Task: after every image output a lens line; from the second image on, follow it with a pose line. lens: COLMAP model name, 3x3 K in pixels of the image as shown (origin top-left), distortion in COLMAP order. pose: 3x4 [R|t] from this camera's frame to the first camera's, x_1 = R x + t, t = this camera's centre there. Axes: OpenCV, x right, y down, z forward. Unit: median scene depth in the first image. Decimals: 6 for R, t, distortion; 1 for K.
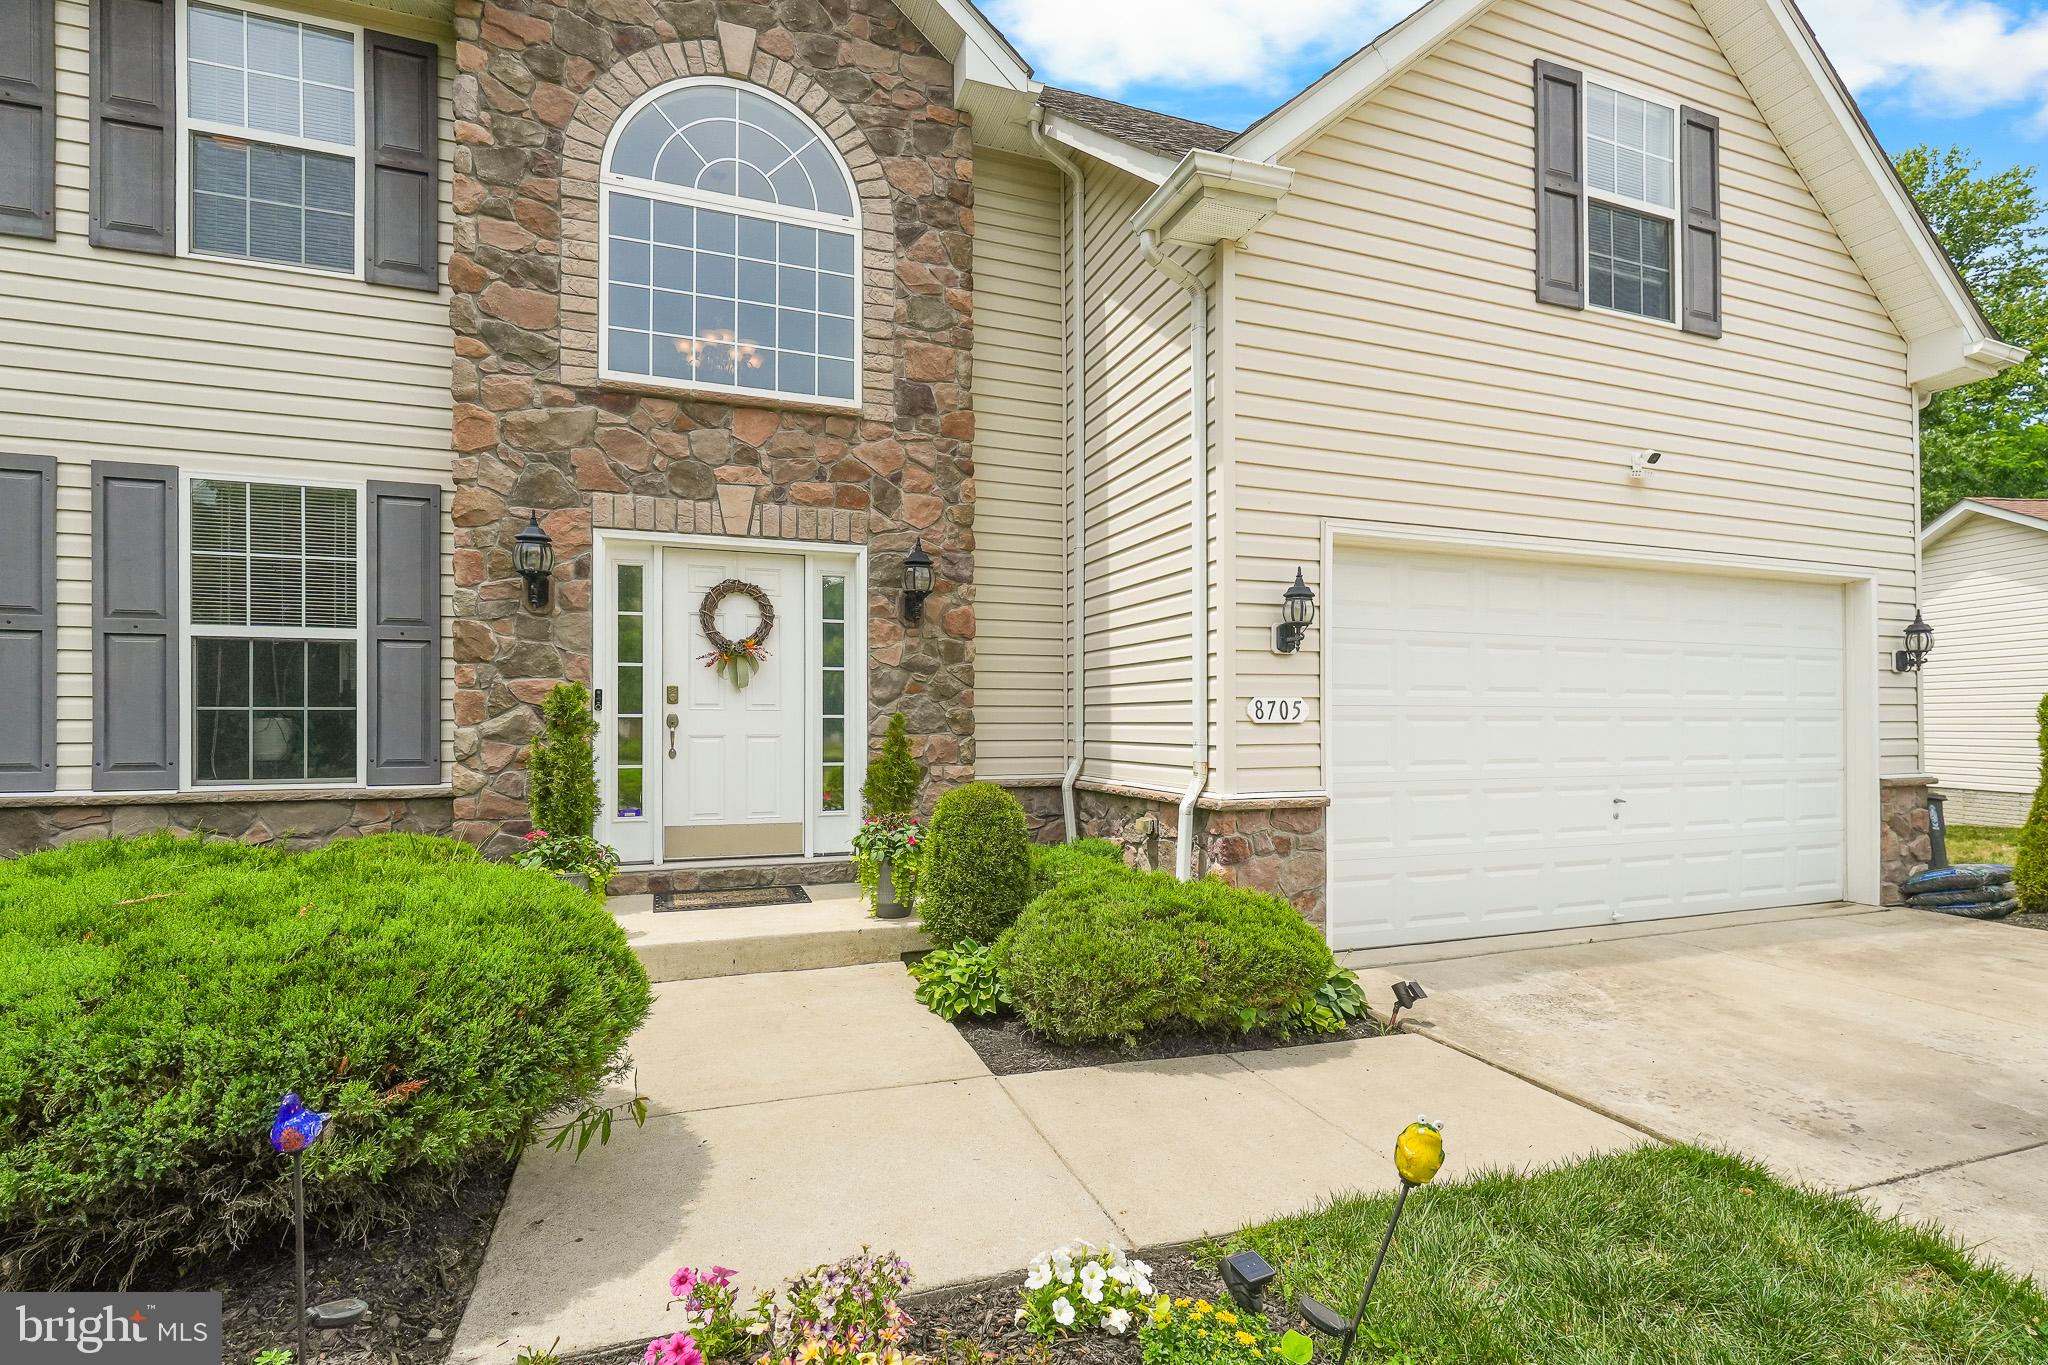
lens RADIAL K [[950.6, 0, 1027.7], [0, 950.6, 693.4], [0, 0, 1]] dist [0.001992, -0.000833]
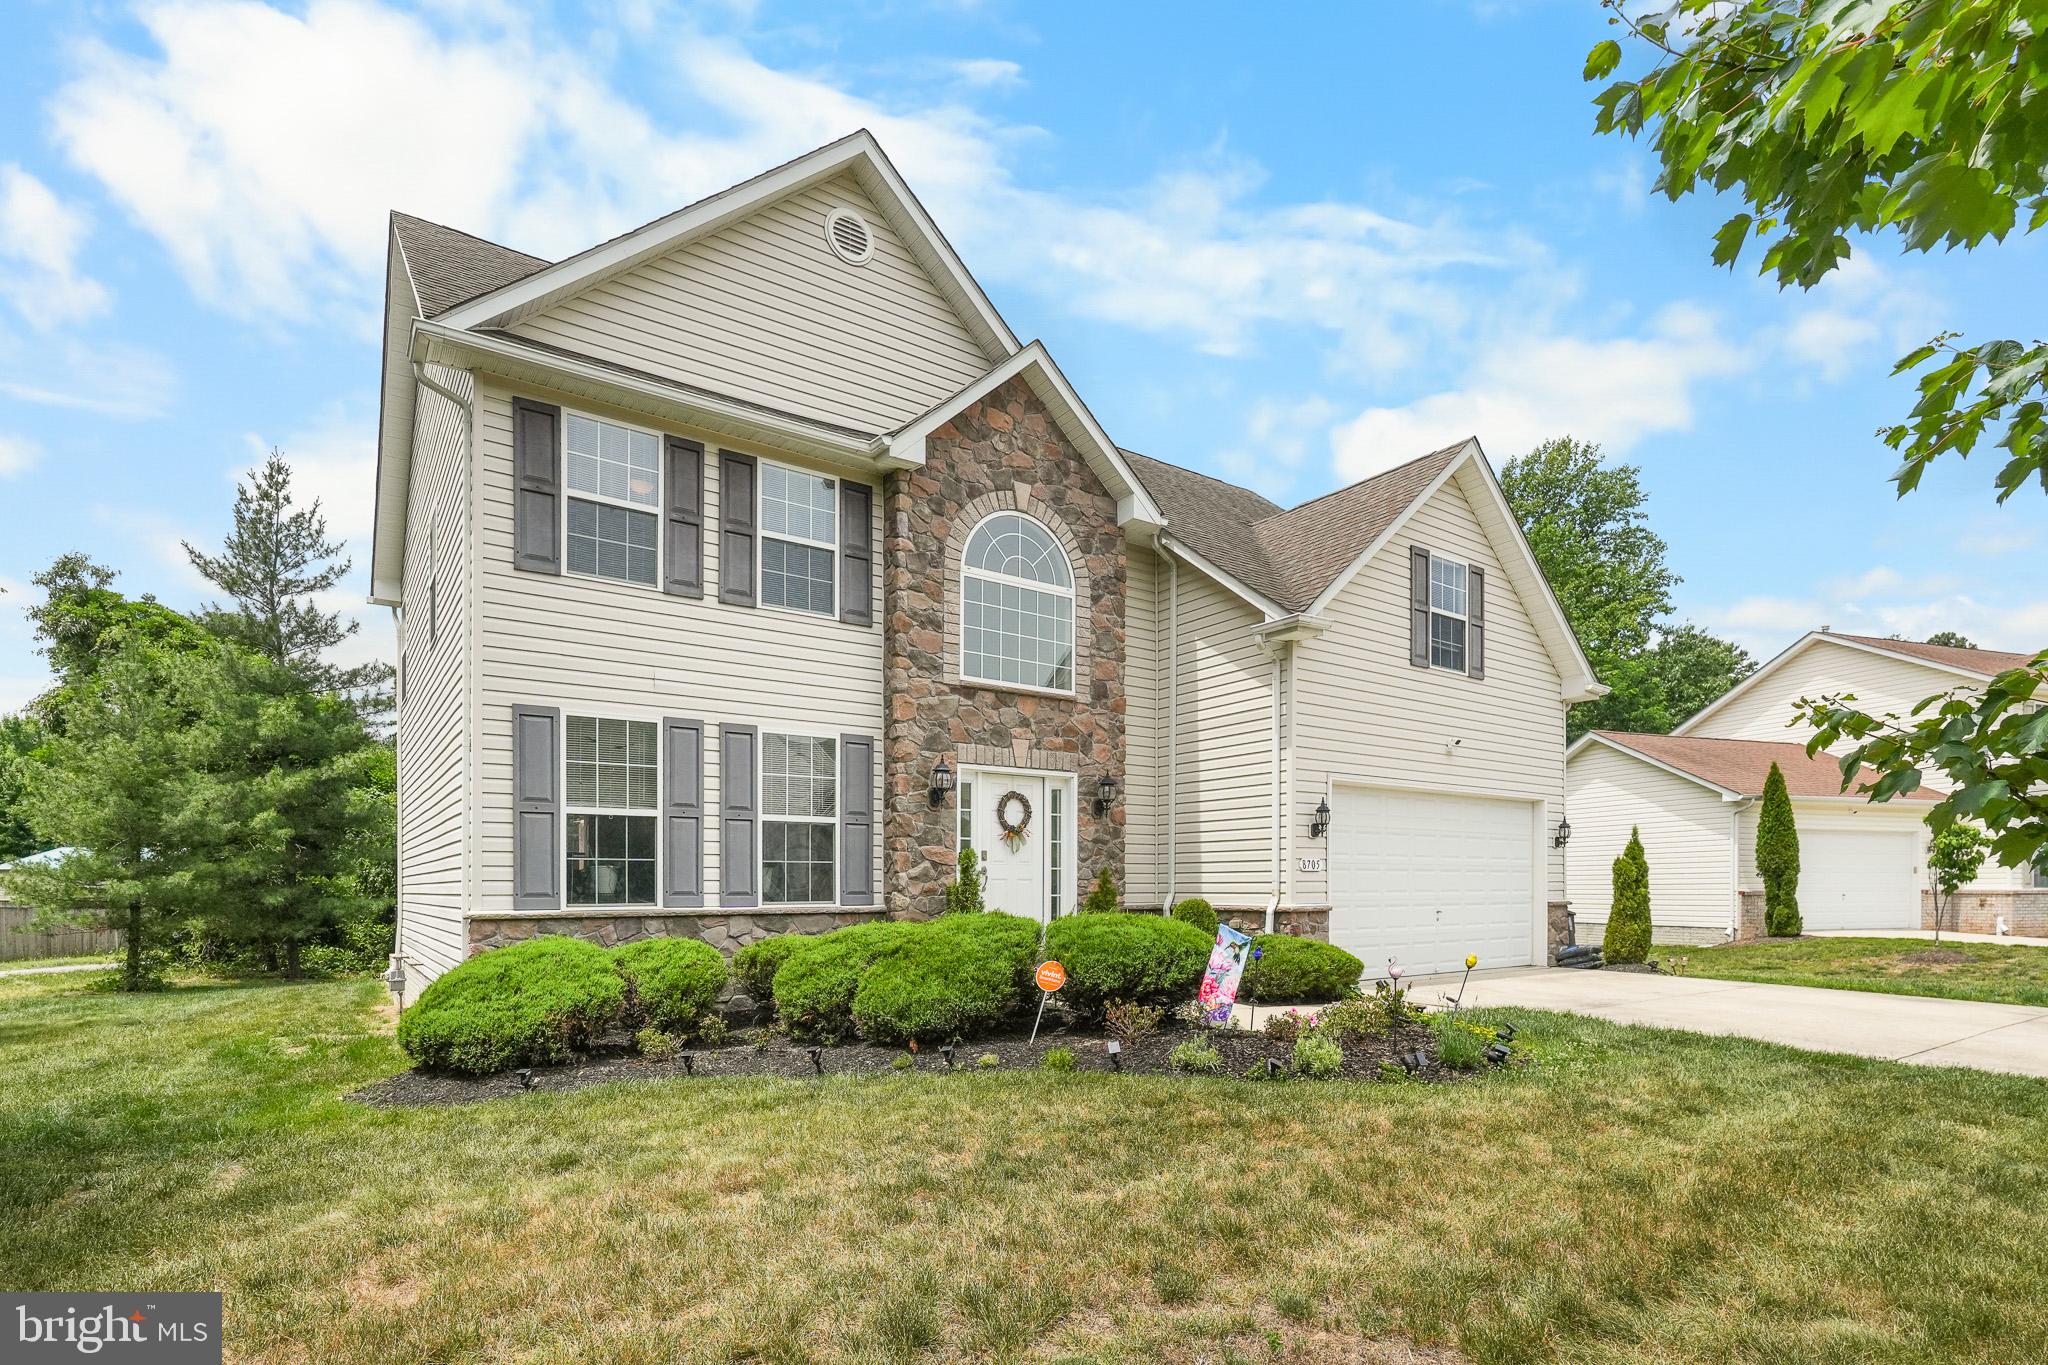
lens RADIAL K [[950.6, 0, 1045.3], [0, 950.6, 869.0], [0, 0, 1]] dist [0.001992, -0.000833]
pose [[0.967493, 0.002350, 0.252888, -0.716301], [-0.004735, 0.999950, 0.008825, 0.010385], [-0.252854, -0.009736, 0.967455, -0.754485]]
